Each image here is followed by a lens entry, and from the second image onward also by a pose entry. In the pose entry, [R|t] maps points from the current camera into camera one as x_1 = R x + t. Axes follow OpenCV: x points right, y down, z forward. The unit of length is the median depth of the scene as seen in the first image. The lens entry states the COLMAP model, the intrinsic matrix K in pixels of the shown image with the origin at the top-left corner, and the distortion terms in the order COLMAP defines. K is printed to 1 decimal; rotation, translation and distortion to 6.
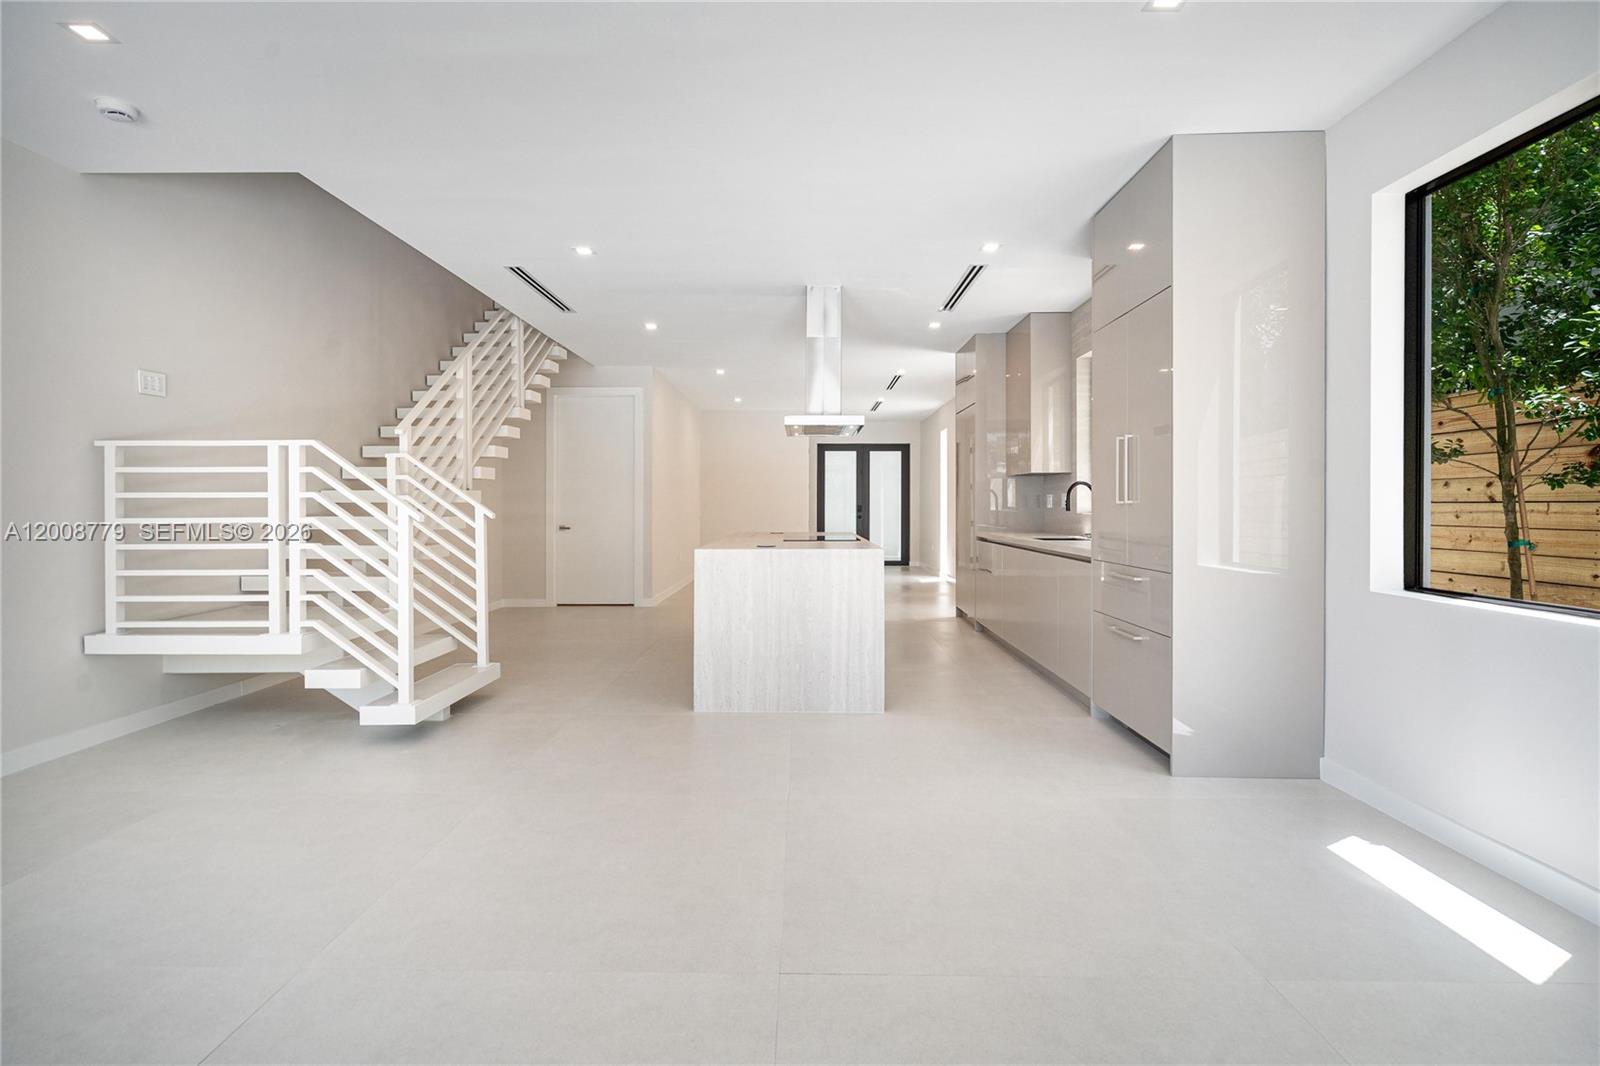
lens RADIAL K [[786.8, 0, 795.0], [0, 786.8, 509.0], [0, 0, 1]] dist [0.014230, 0.001216]
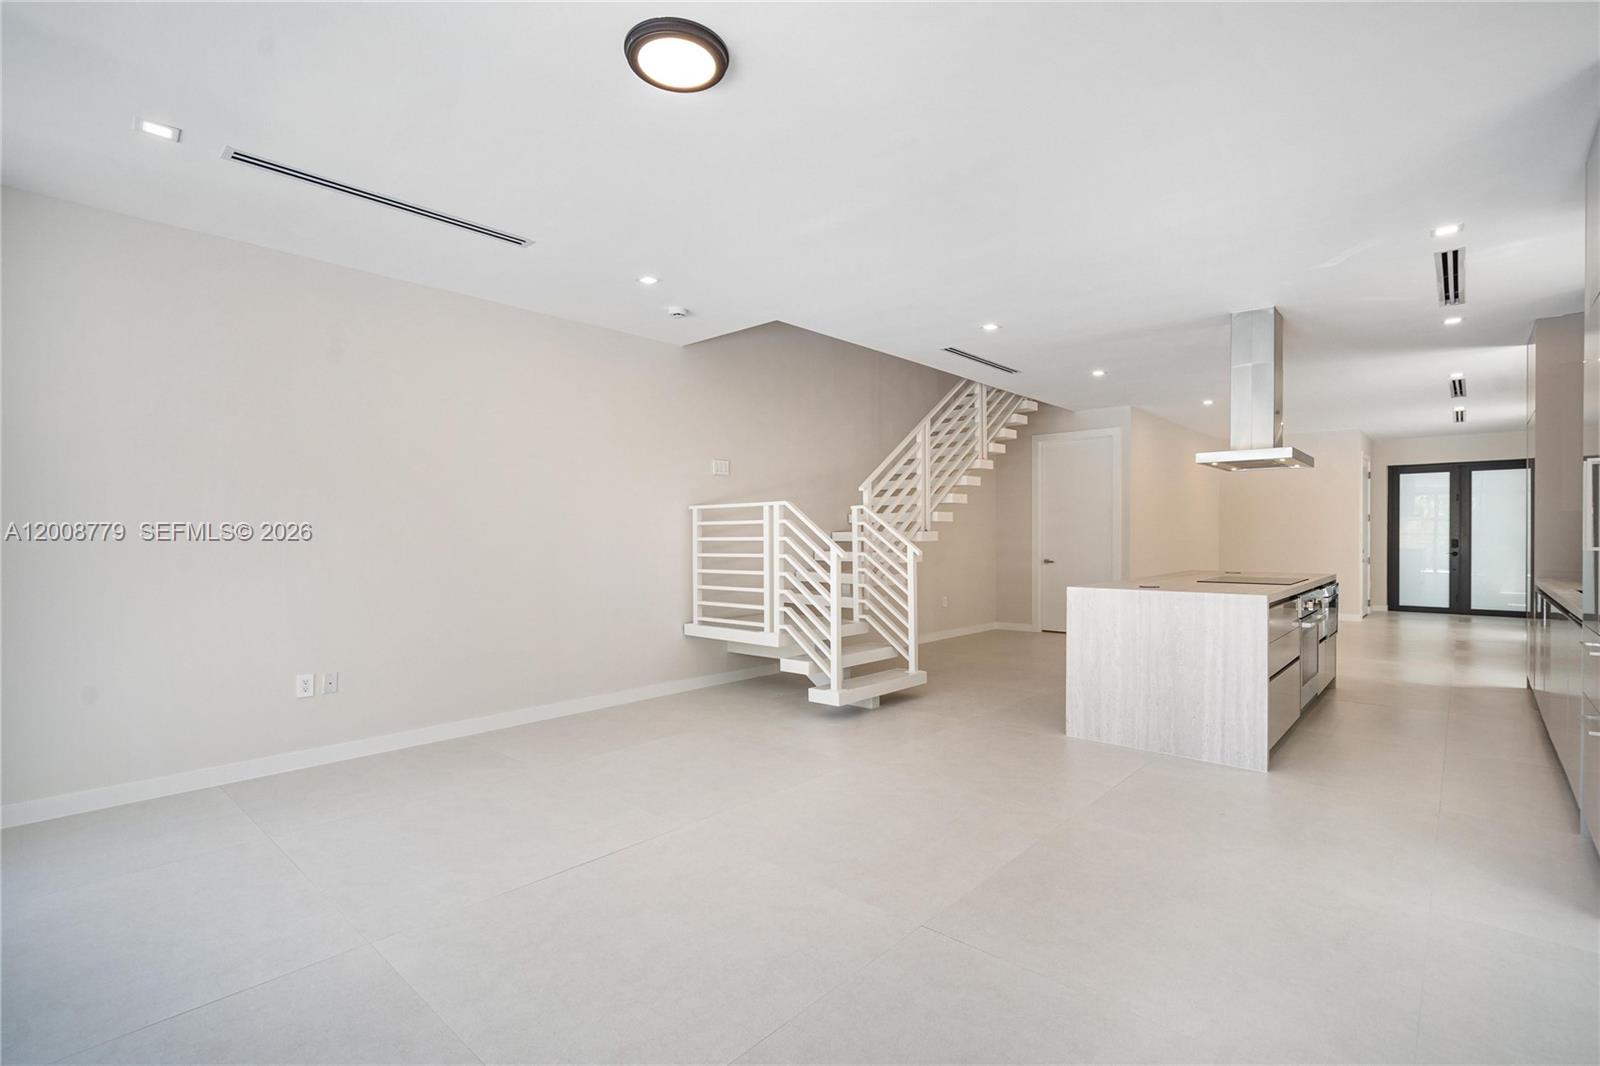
lens RADIAL K [[731.6, 0, 801.9], [0, 731.6, 540.5], [0, 0, 1]] dist [-0.002598, 0.000168]
pose [[0.766070, 0.000504, -0.642758, 0.219540], [-0.000411, 1.000000, 0.000295, -0.011863], [0.642758, 0.000038, 0.766070, -0.008840]]
